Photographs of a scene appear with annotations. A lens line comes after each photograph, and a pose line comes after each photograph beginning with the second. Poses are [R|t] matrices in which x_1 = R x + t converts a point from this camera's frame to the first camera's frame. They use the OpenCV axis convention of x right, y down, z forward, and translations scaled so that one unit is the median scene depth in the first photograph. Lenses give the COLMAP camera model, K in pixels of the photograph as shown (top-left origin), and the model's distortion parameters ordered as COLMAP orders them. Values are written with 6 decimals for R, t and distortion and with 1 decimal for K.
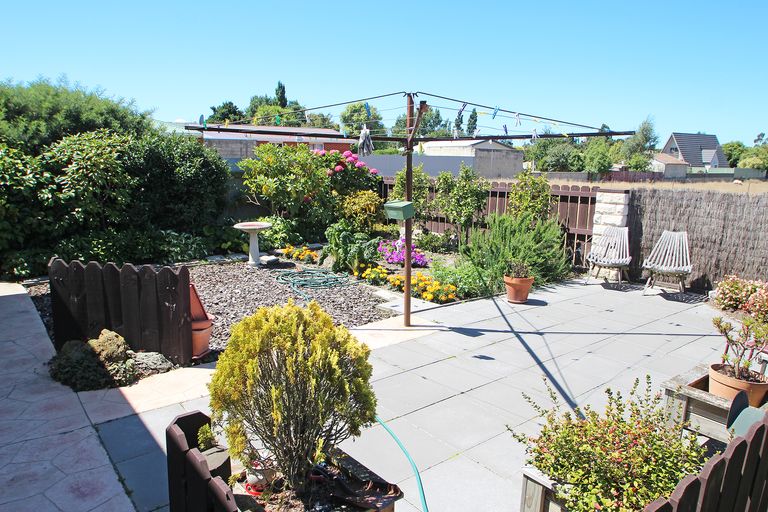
lens RADIAL K [[528.3, 0, 384.0], [0, 528.3, 256.0], [0, 0, 1]] dist [-0.043208, 0.002515]
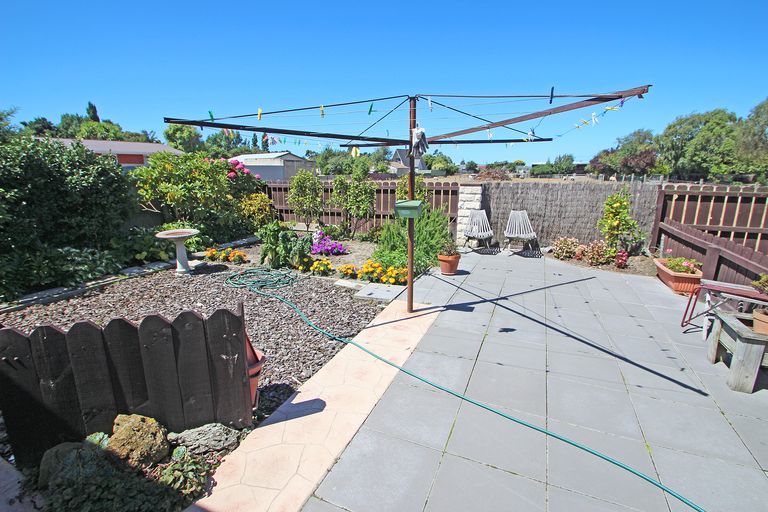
lens RADIAL K [[355.1, 0, 384.0], [0, 355.1, 256.0], [0, 0, 1]] dist [0.001108, -0.009778]
pose [[0.888006, -0.123773, 0.442861, -0.206479], [0.096095, 0.991779, 0.084502, -0.034774], [-0.449679, -0.032481, 0.892599, 0.225915]]
